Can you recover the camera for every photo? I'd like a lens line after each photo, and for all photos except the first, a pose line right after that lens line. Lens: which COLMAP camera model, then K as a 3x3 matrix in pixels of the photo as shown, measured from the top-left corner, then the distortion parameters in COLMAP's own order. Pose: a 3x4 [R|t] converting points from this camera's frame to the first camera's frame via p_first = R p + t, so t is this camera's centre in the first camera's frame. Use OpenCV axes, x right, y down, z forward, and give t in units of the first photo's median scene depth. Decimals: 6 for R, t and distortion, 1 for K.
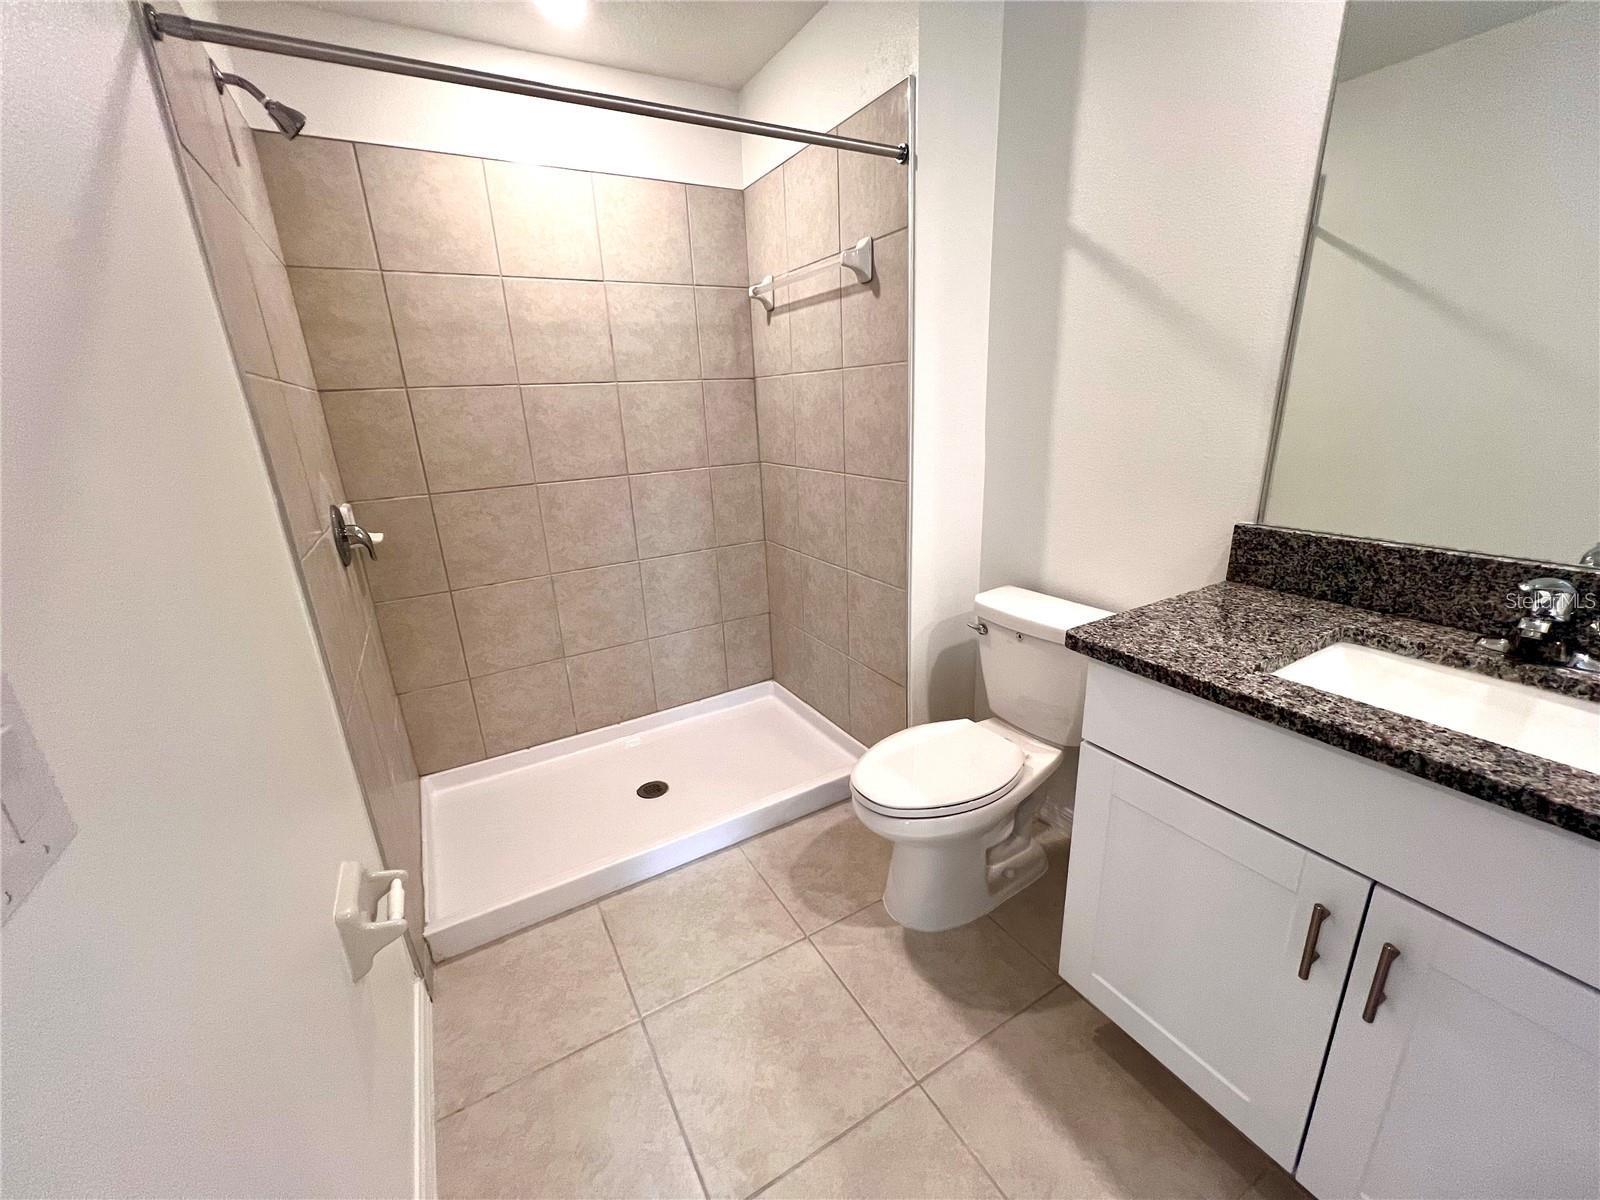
lens RADIAL K [[641.4, 0, 803.1], [0, 641.4, 602.1], [0, 0, 1]] dist [-0.003245, 0.000786]
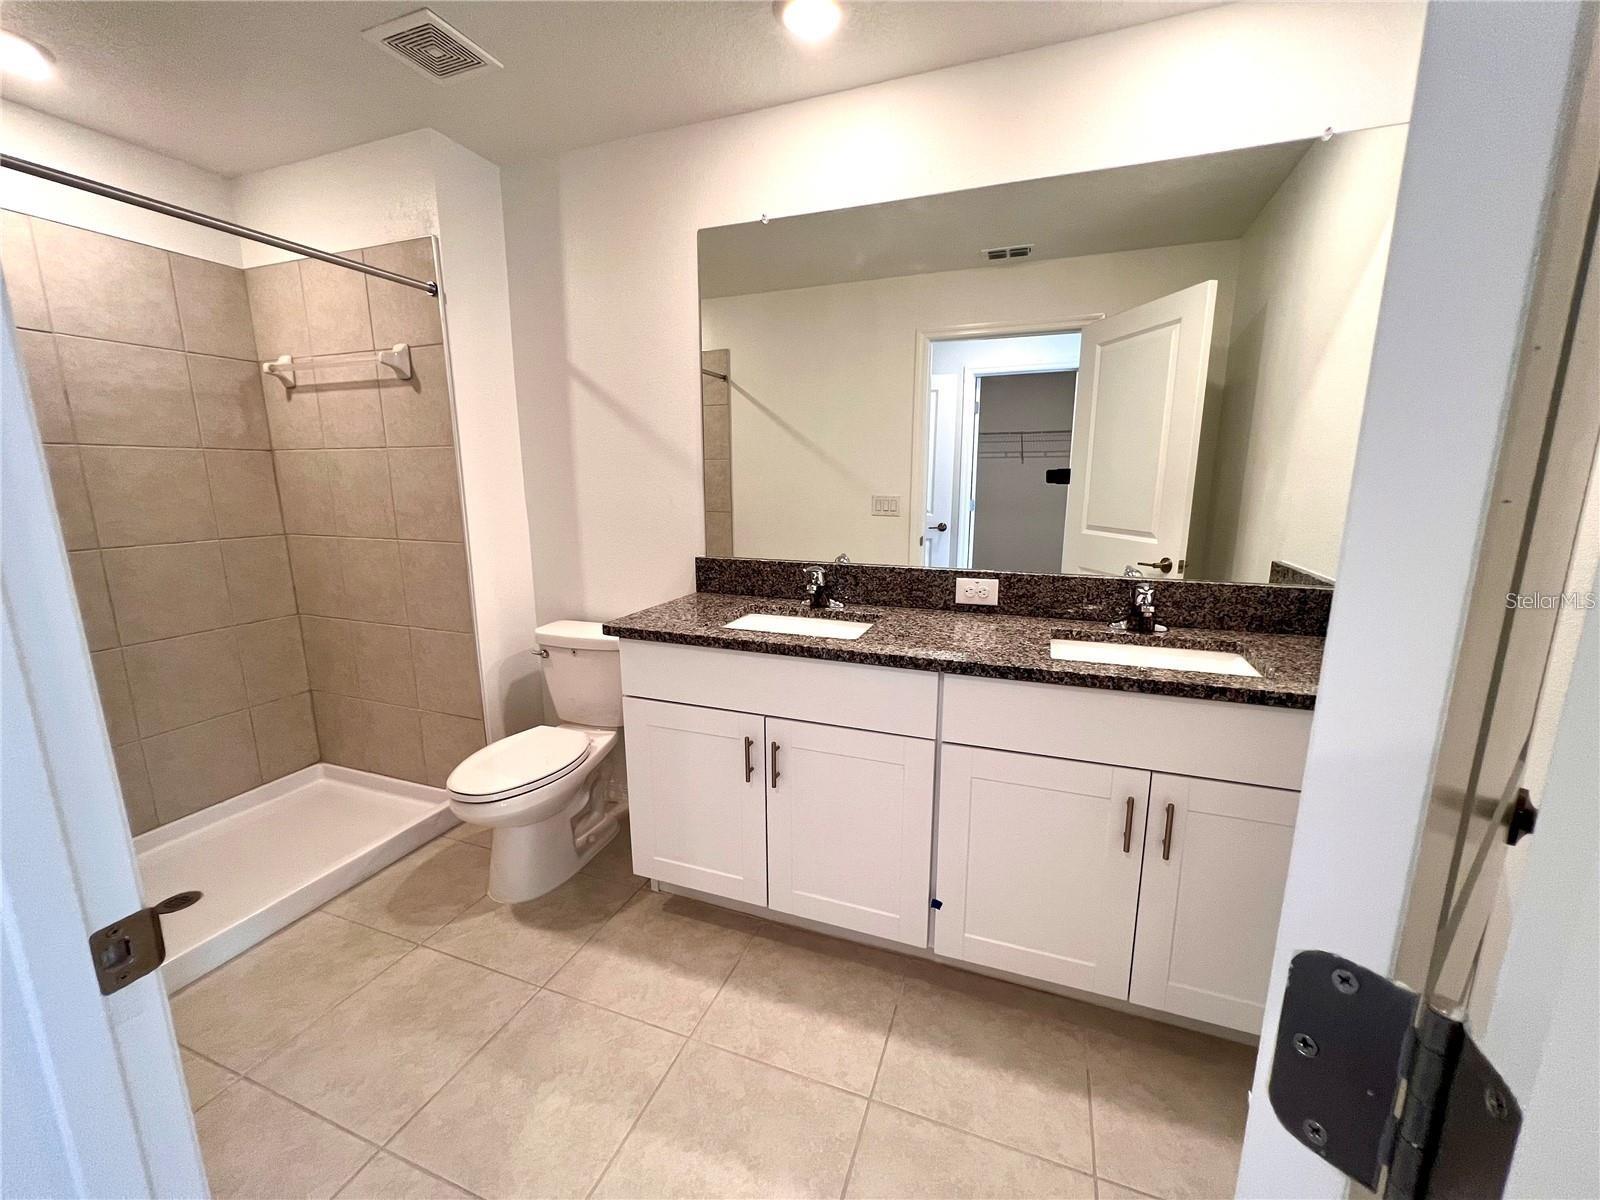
lens RADIAL K [[641.4, 0, 798.6], [0, 641.4, 603.5], [0, 0, 1]] dist [-0.003245, 0.000786]
pose [[0.776986, -0.081407, 0.624232, -0.123339], [0.160587, 0.984428, -0.071503, 0.125333], [-0.608691, 0.155800, 0.777960, -0.337164]]
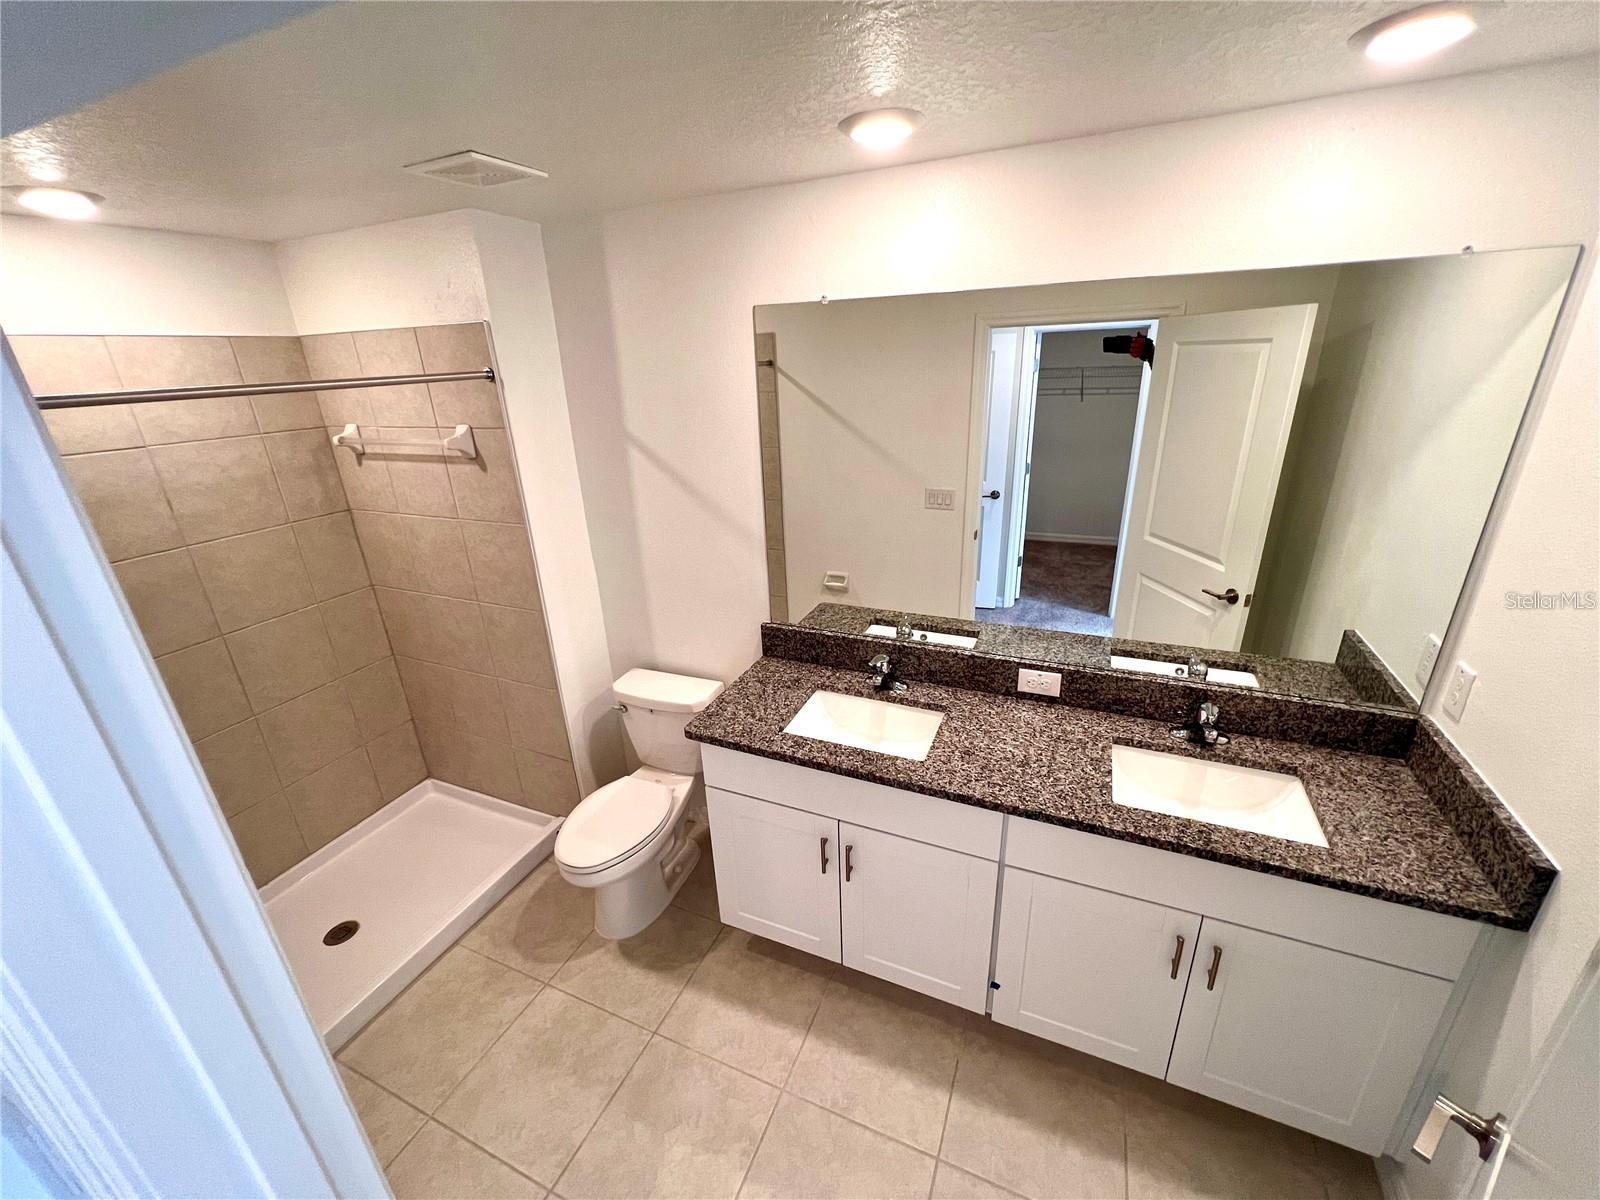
lens RADIAL K [[641.4, 0, 798.0], [0, 641.4, 600.8], [0, 0, 1]] dist [-0.003245, 0.000786]
pose [[0.810103, -0.201397, 0.550611, -0.136032], [0.183084, 0.979083, 0.088751, -0.256329], [-0.556967, 0.028911, 0.830031, -0.378263]]
